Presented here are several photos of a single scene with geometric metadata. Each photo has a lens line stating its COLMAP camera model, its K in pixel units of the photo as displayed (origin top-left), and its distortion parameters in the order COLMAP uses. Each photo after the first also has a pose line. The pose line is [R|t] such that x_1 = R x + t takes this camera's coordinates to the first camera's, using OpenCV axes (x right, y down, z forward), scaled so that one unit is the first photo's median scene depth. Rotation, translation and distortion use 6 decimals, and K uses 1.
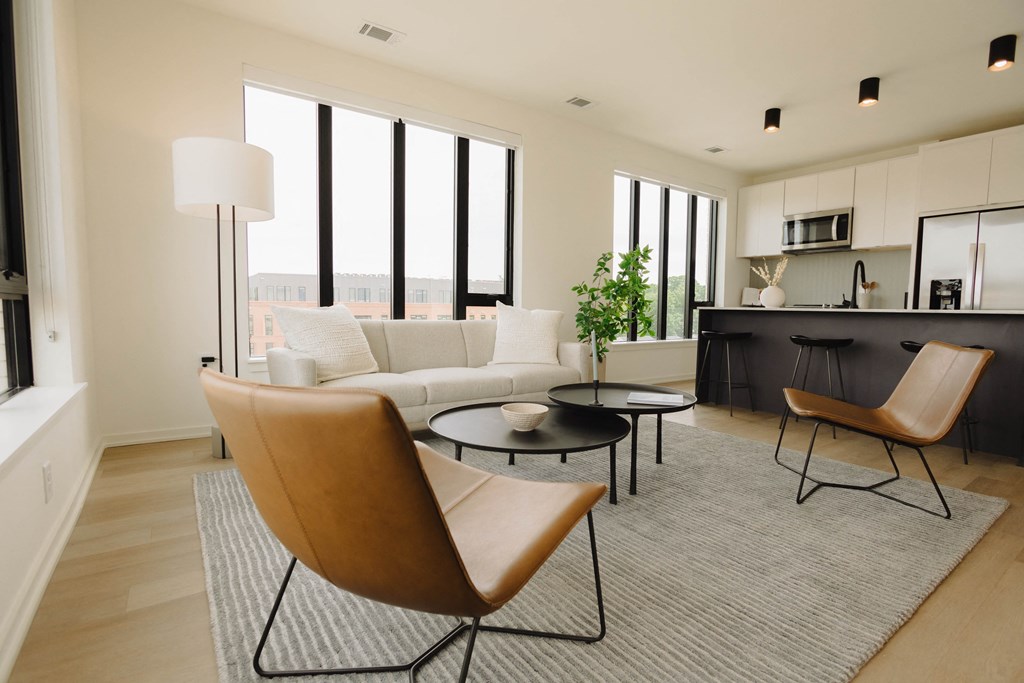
lens RADIAL K [[490.7, 0, 518.7], [0, 490.7, 344.8], [0, 0, 1]] dist [-0.022251, 0.008678]
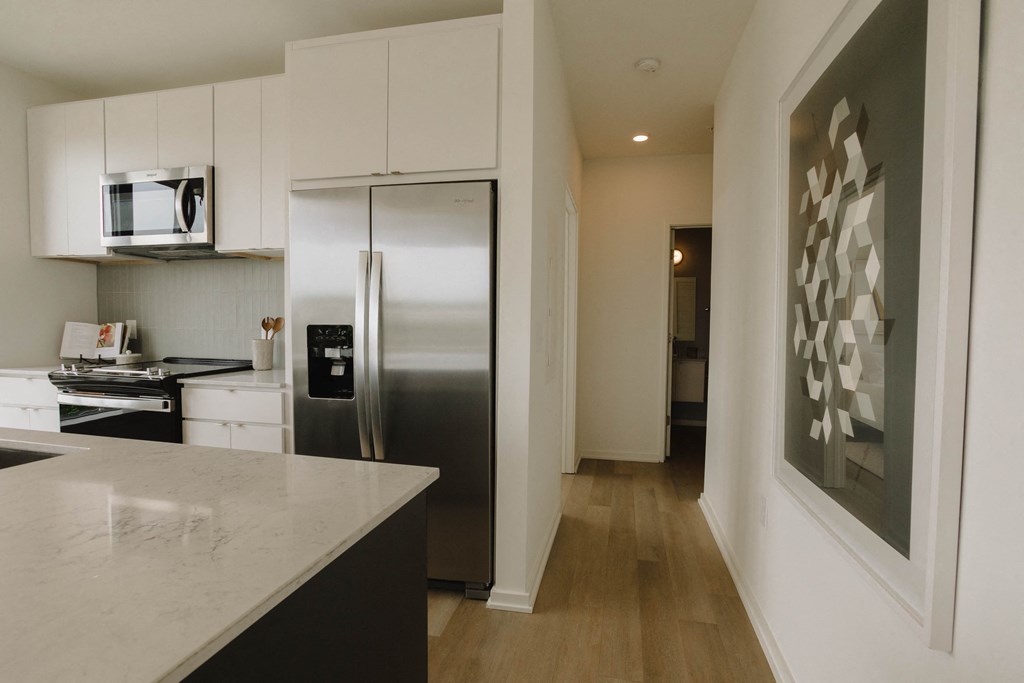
lens RADIAL K [[490.7, 0, 506.9], [0, 490.7, 348.0], [0, 0, 1]] dist [-0.022251, 0.008678]
pose [[0.770798, -0.031903, 0.636280, 0.834425], [0.047650, 0.998835, -0.007643, -0.114958], [-0.635295, 0.036210, 0.771420, 0.612668]]
